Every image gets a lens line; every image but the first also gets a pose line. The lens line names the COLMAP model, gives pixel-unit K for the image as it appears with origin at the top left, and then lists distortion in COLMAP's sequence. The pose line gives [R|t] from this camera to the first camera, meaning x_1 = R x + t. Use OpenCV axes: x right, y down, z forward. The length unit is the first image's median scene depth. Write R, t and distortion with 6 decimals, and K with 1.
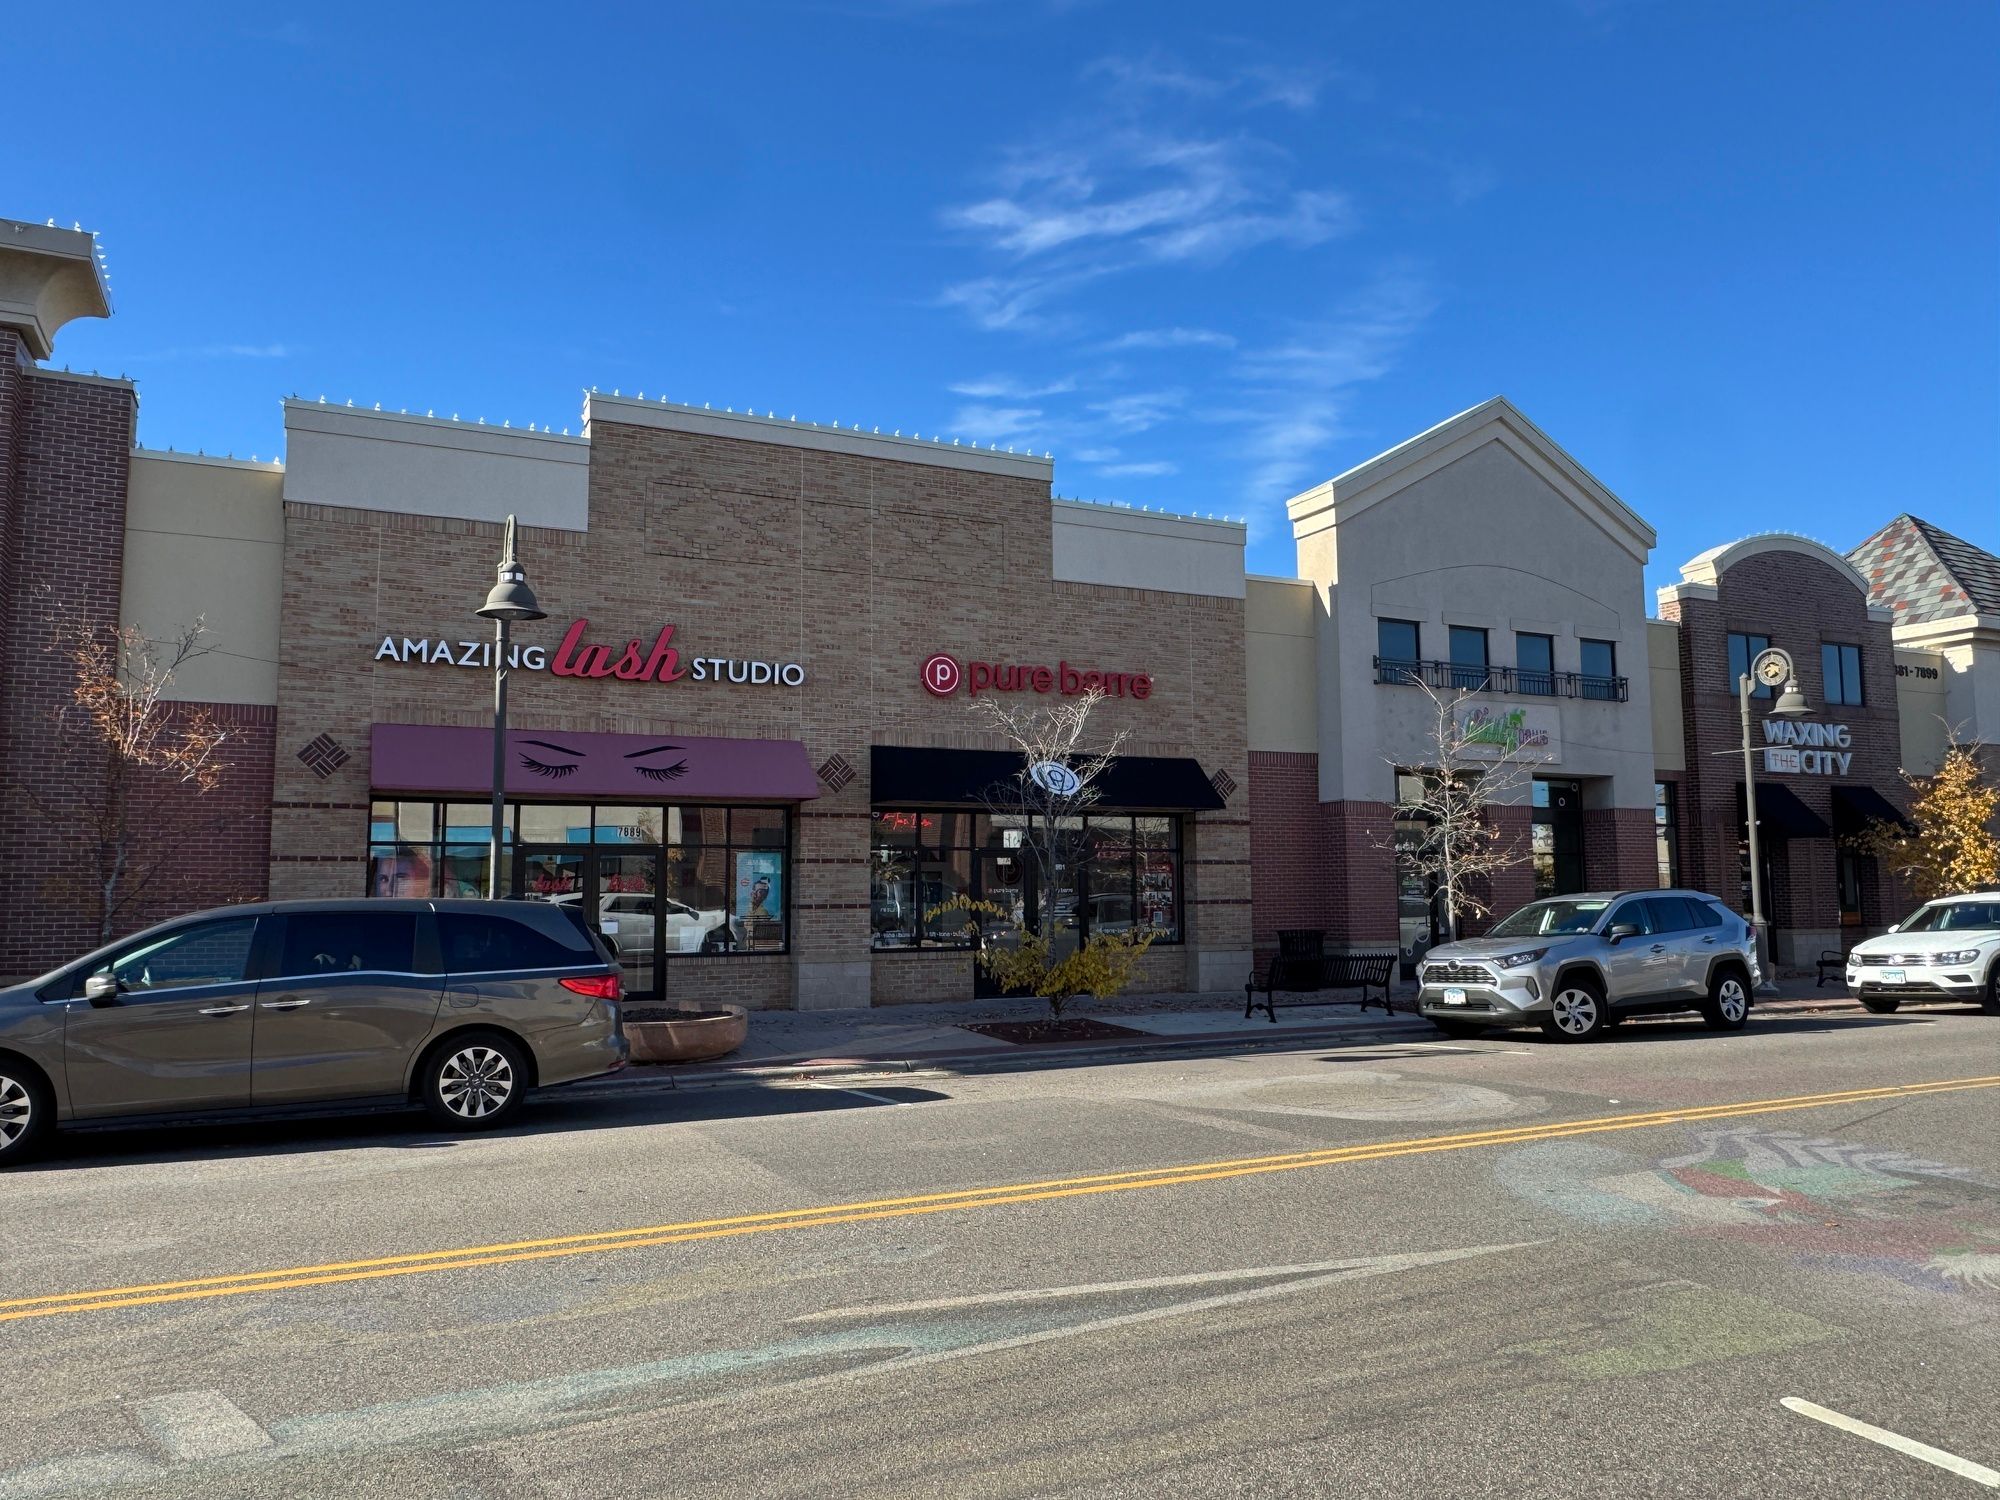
lens RADIAL K [[1375.8, 0, 1000.0], [0, 1375.8, 750.0], [0, 0, 1]] dist [0.005166, 0.001510]
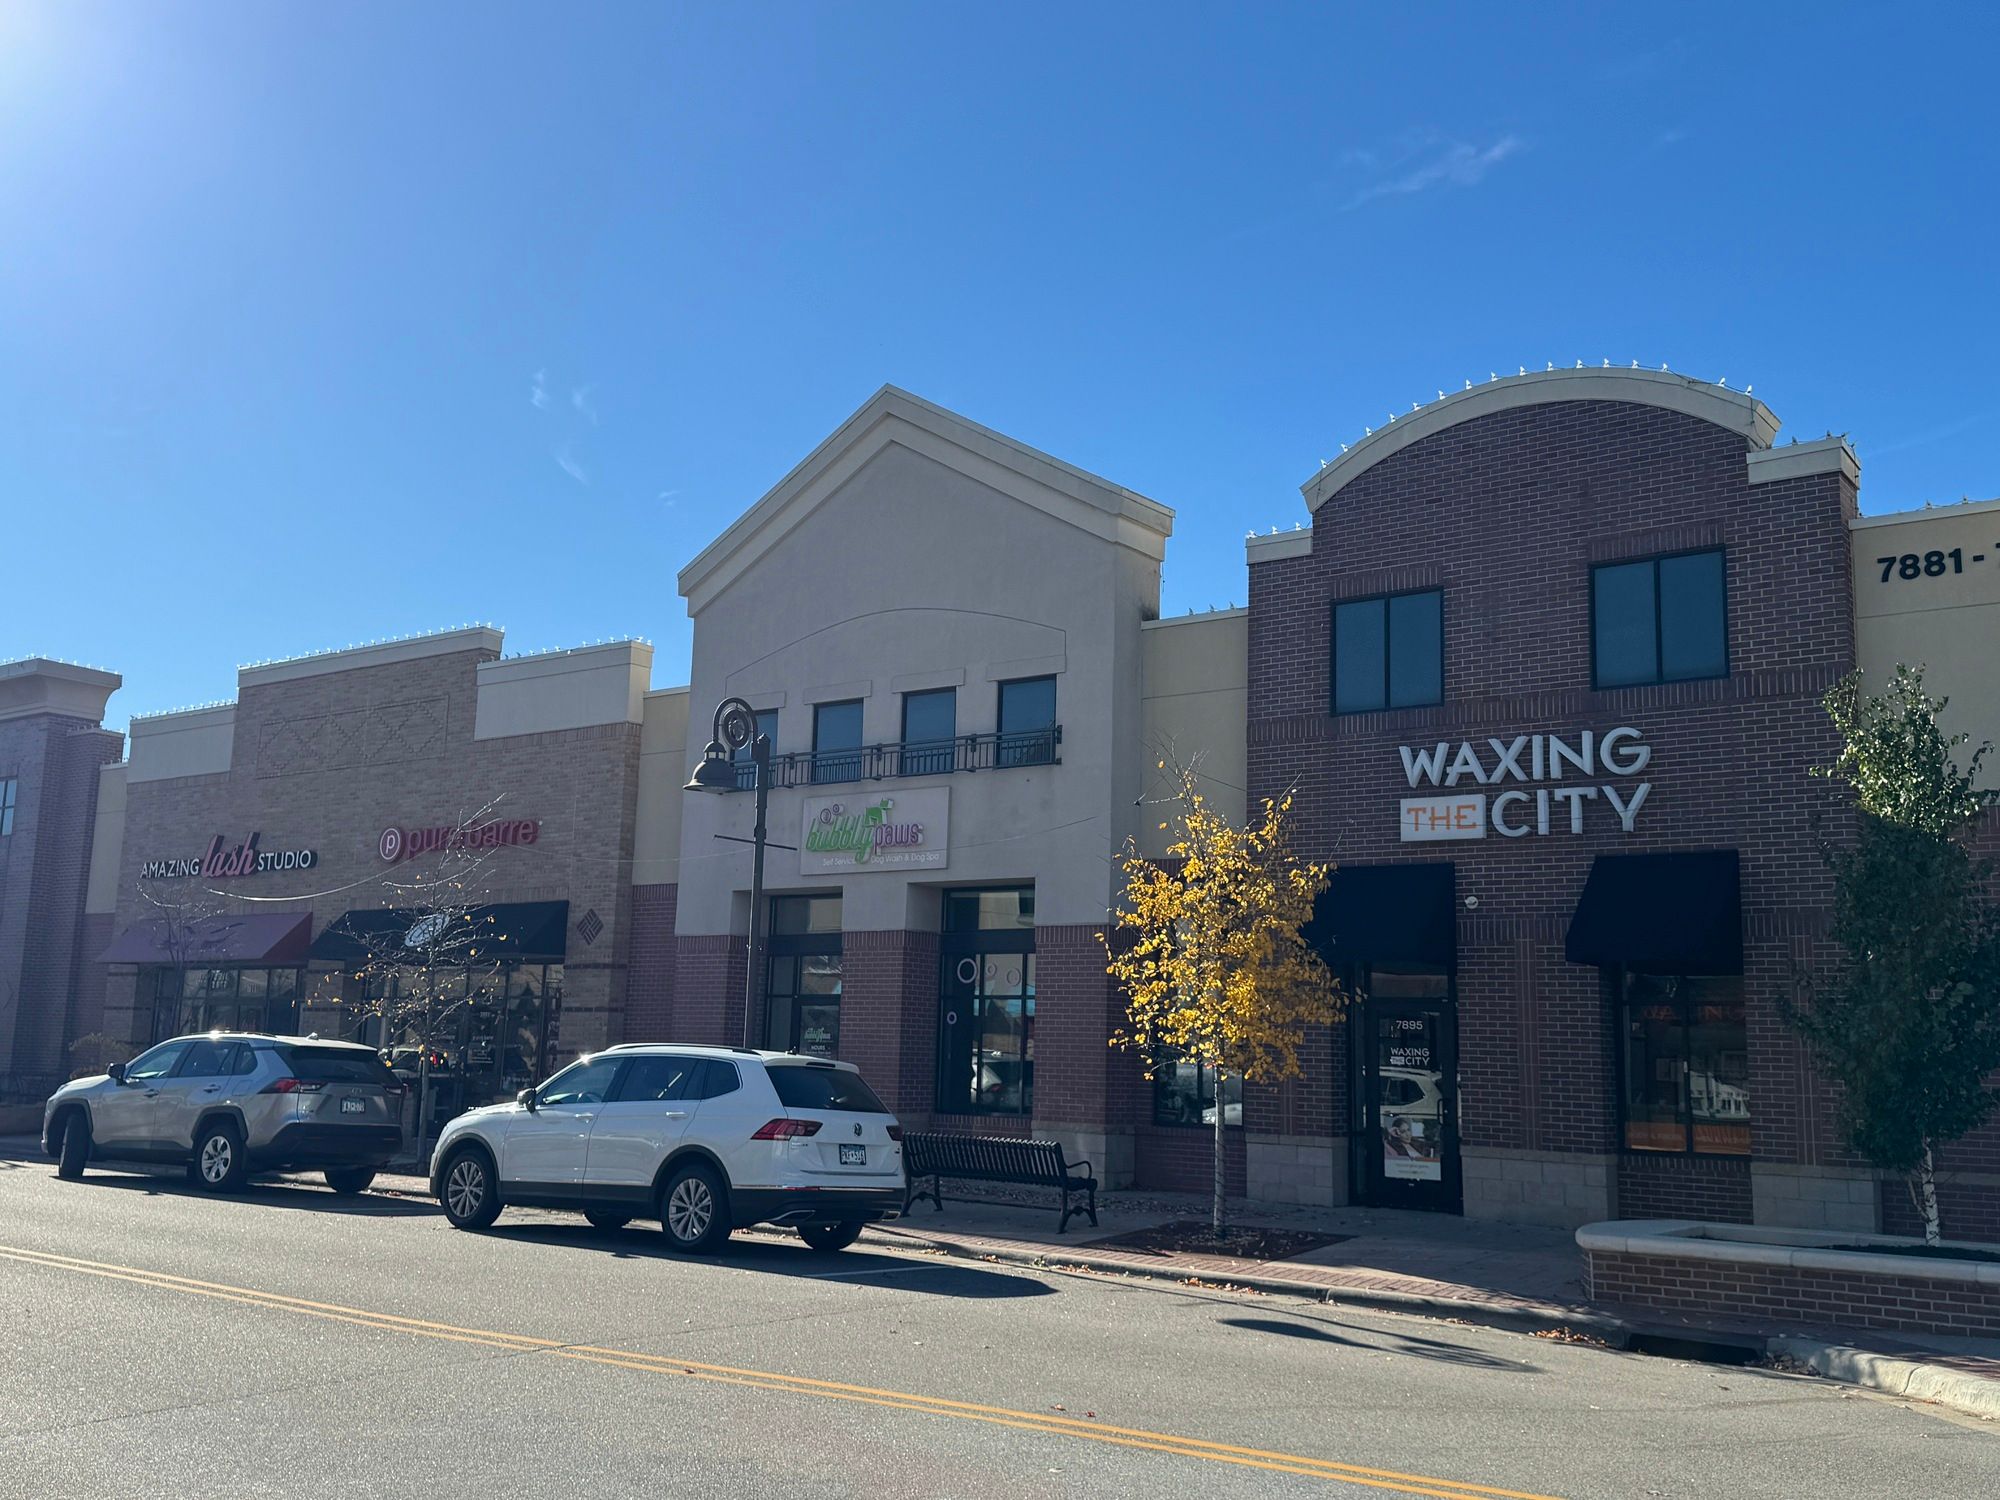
lens RADIAL K [[1793.9, 0, 1000.0], [0, 1793.9, 750.0], [0, 0, 1]] dist [0.172273, -0.327014]
pose [[0.481016, -0.127759, -0.867353, 1.377117], [0.062843, 0.991805, -0.111239, 0.061197], [0.874457, -0.000999, 0.485102, 0.644734]]
